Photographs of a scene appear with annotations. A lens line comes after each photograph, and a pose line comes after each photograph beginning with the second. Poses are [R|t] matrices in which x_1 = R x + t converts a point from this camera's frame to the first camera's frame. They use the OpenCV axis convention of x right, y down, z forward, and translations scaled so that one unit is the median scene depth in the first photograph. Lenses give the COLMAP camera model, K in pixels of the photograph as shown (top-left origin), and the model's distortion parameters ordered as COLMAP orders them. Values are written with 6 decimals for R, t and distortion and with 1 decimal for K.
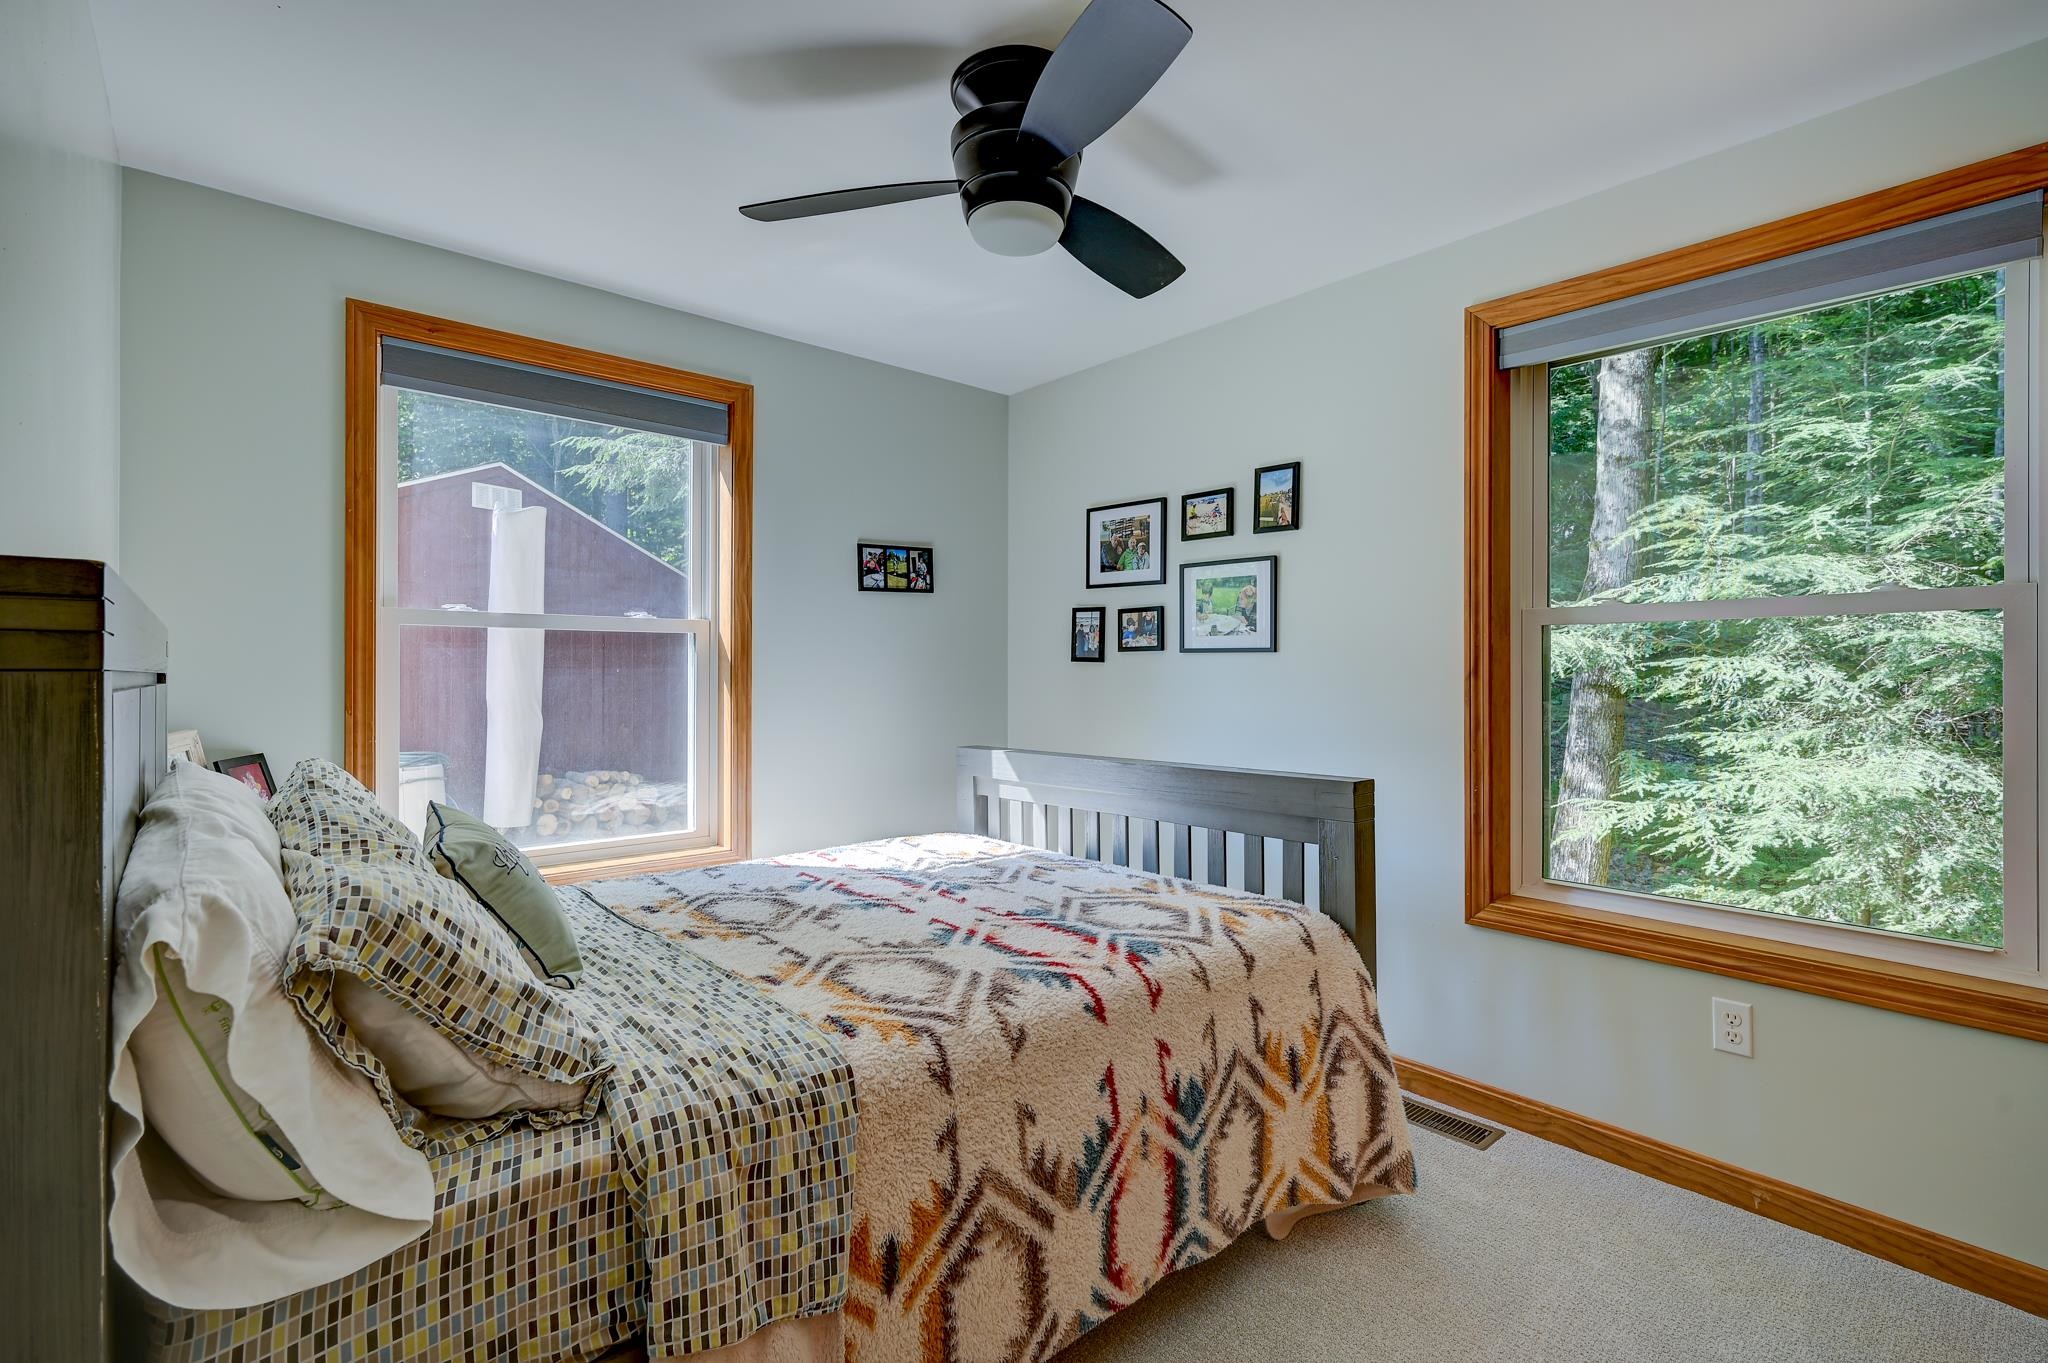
lens RADIAL K [[909.3, 0, 1025.7], [0, 909.3, 671.0], [0, 0, 1]] dist [-0.001405, 0.000681]
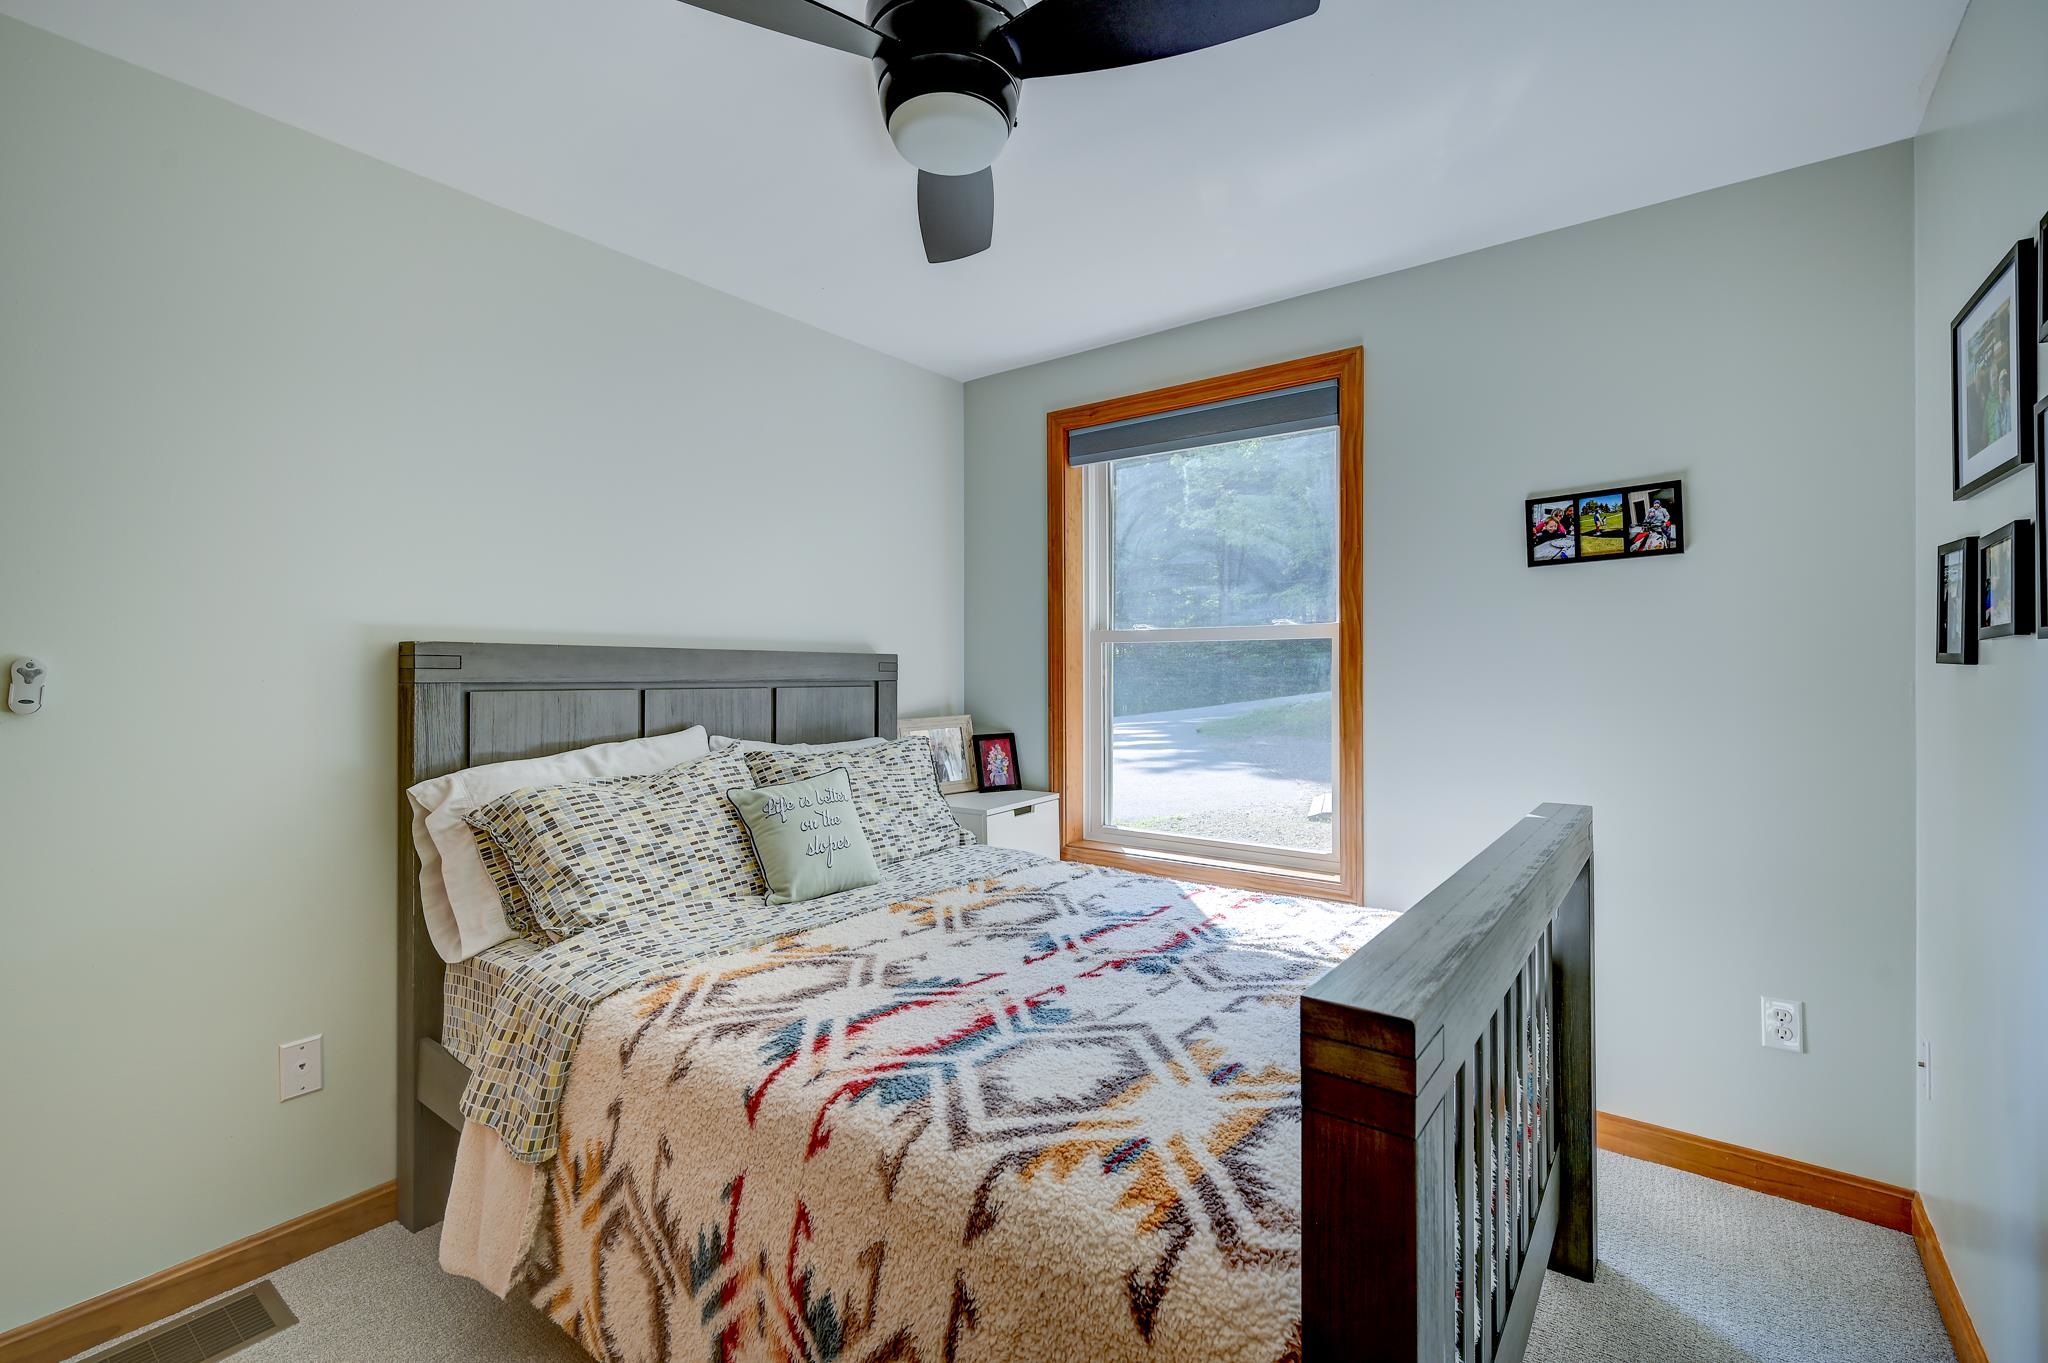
lens RADIAL K [[890.6, 0, 1053.8], [0, 890.6, 676.2], [0, 0, 1]] dist [-0.001233, -0.000101]
pose [[0.223662, 0.000526, -0.974667, 0.466910], [-0.000102, 1.000000, 0.000516, -0.004338], [0.974667, -0.000016, 0.223662, 0.554653]]
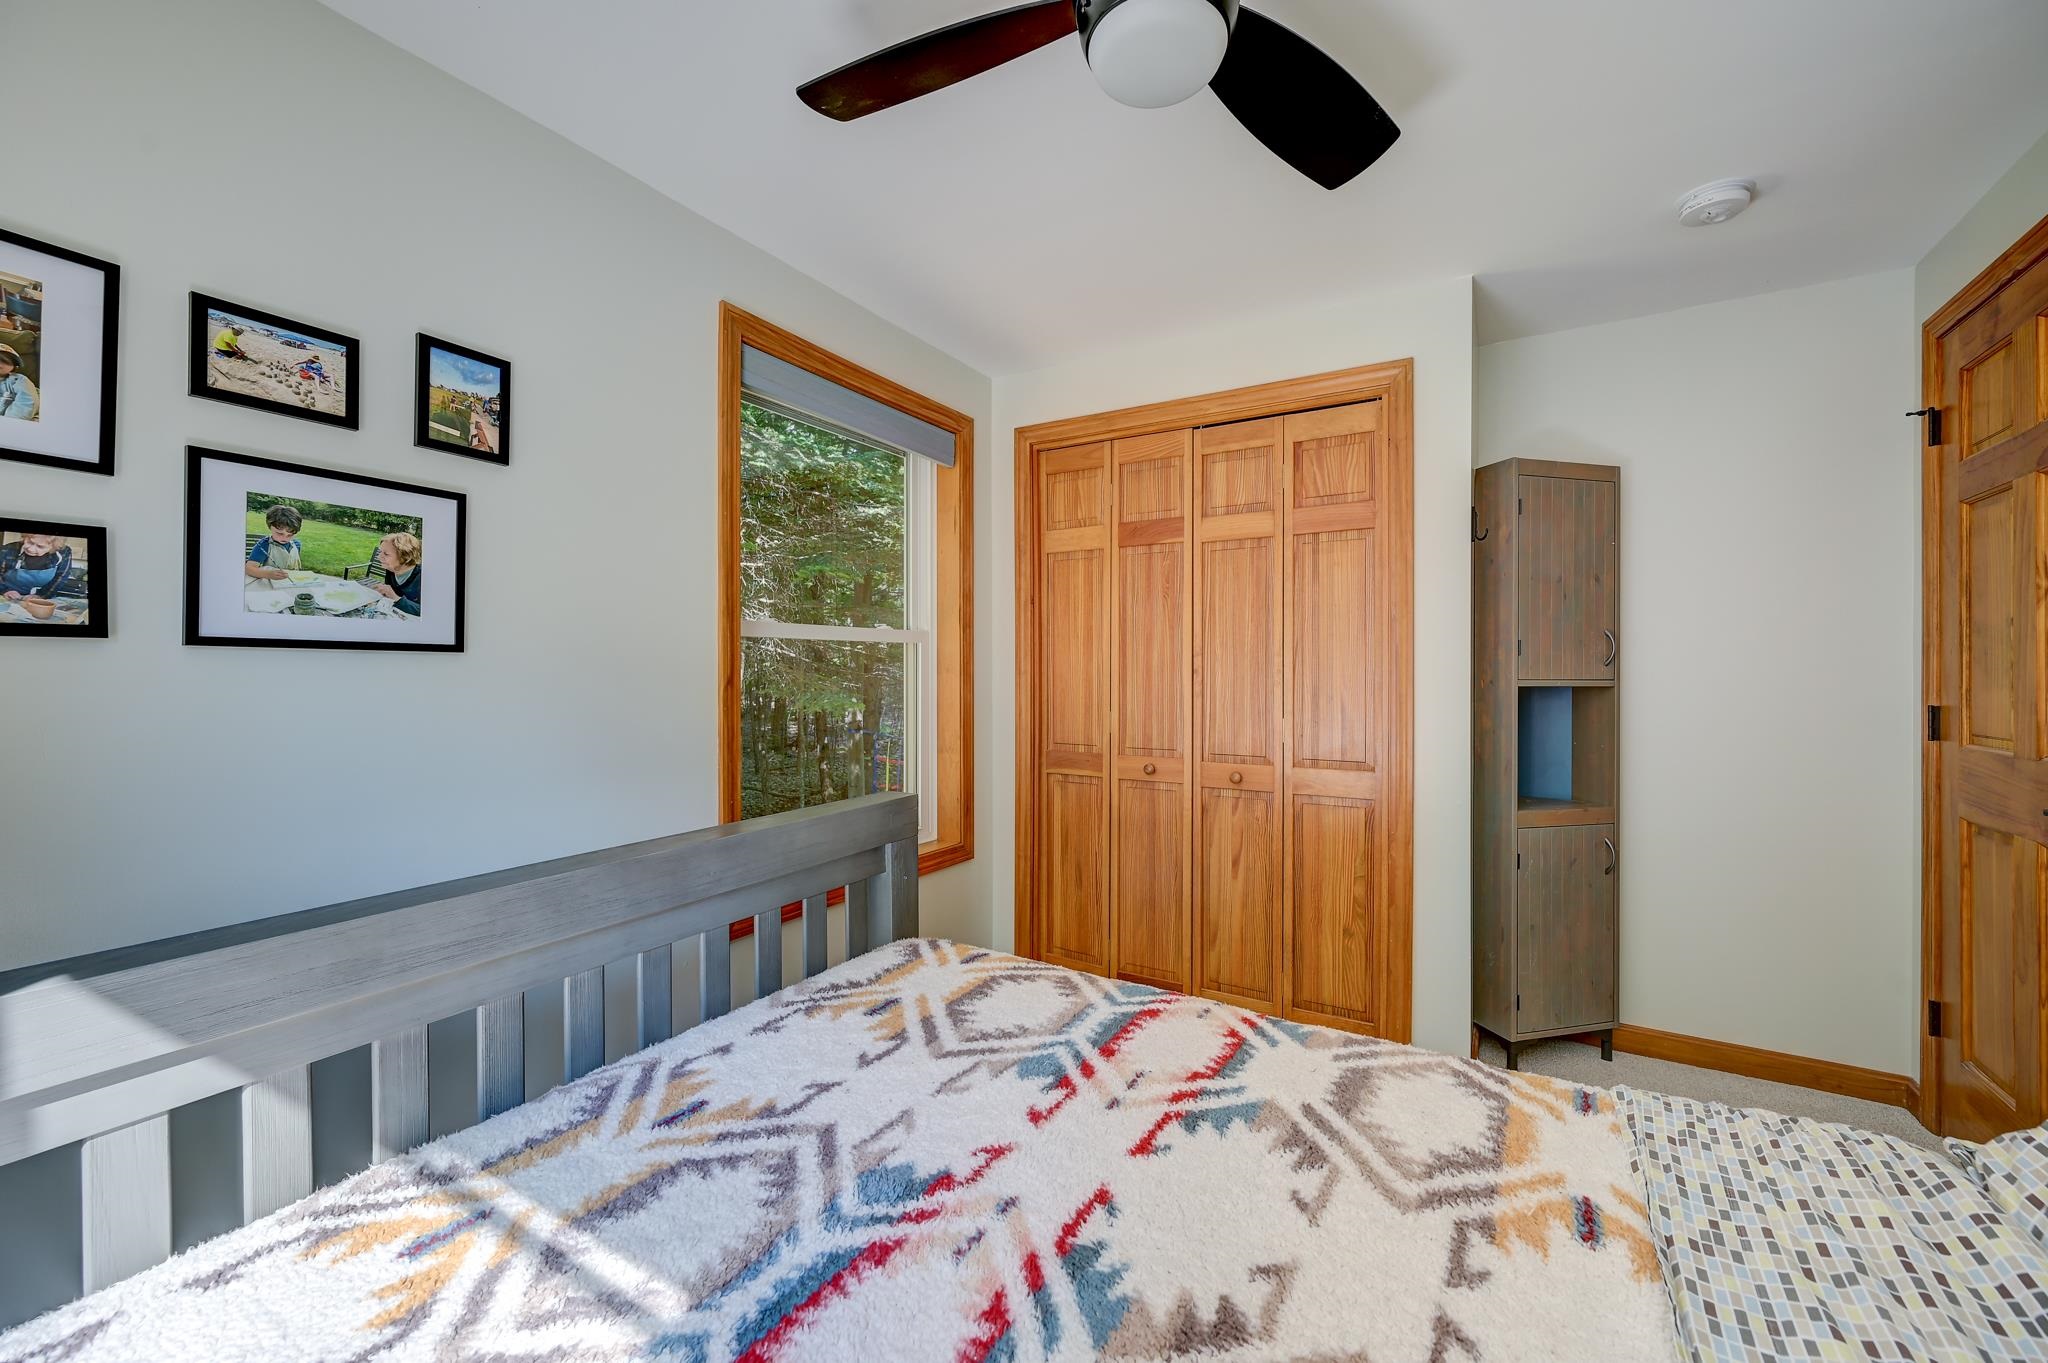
lens RADIAL K [[811.2, 0, 1028.2], [0, 811.2, 675.9], [0, 0, 1]] dist [0.000269, 0.000031]
pose [[-0.294639, -0.004850, 0.955596, -0.348893], [0.000497, 0.999986, 0.005228, -0.007565], [-0.955608, 0.002015, -0.294633, 0.773784]]
